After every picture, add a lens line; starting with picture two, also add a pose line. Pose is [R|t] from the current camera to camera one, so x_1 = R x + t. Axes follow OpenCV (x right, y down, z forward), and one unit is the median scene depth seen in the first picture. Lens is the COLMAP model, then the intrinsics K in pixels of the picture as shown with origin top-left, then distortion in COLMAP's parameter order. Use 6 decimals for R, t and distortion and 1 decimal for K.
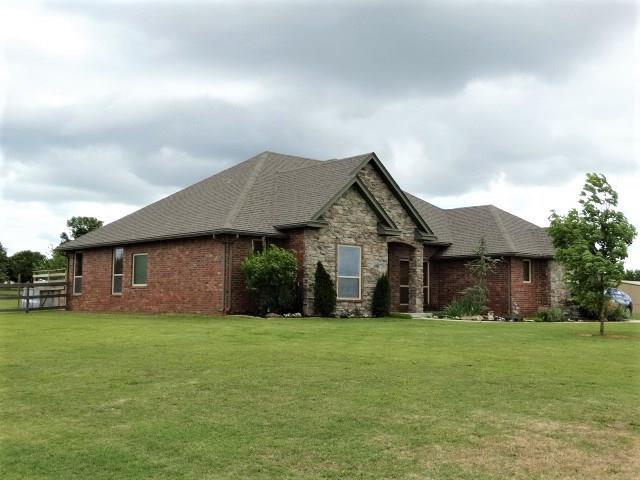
lens RADIAL K [[751.9, 0, 320.0], [0, 751.9, 240.0], [0, 0, 1]] dist [-0.010641, -0.009090]
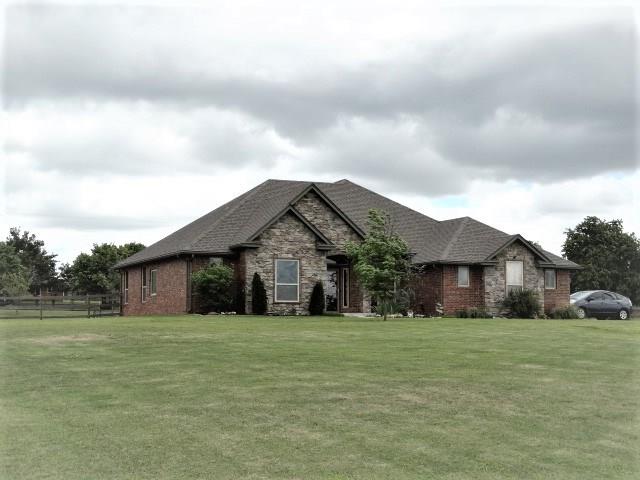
lens RADIAL K [[1011.9, 0, 320.0], [0, 1011.9, 240.0], [0, 0, 1]] dist [-0.006431, 0.048308]
pose [[0.956053, -0.034113, -0.291202, 0.585731], [0.033085, 0.999417, -0.008455, -0.009395], [0.291320, -0.001551, 0.956624, -0.618429]]
